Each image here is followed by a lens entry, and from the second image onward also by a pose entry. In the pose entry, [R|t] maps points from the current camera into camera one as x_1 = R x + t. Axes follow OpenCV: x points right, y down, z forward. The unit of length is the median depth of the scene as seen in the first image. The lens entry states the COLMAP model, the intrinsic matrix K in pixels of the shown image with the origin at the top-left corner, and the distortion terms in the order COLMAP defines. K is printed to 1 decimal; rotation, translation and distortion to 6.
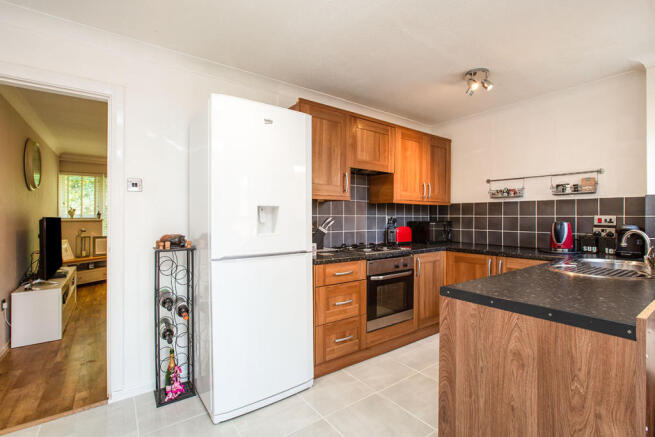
lens RADIAL K [[306.3, 0, 324.3], [0, 306.3, 216.0], [0, 0, 1]] dist [-0.001334, -0.000054]
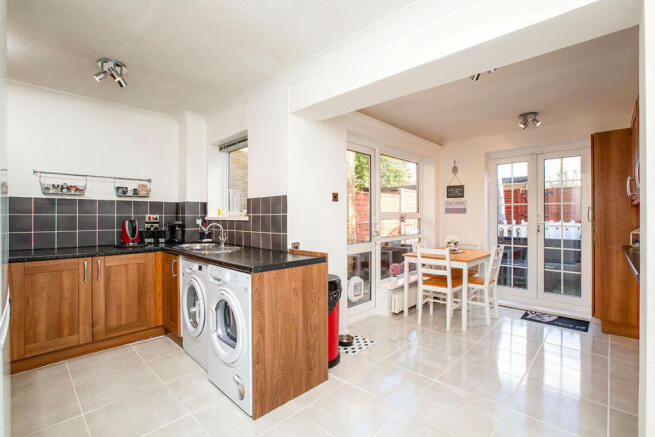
lens RADIAL K [[306.3, 0, 324.3], [0, 306.3, 216.0], [0, 0, 1]] dist [-0.001334, -0.000054]
pose [[-0.180144, -0.000067, 0.983640, -0.524827], [-0.001603, 0.999999, -0.000226, 0.003719], [-0.983639, -0.001618, -0.180144, 0.496423]]
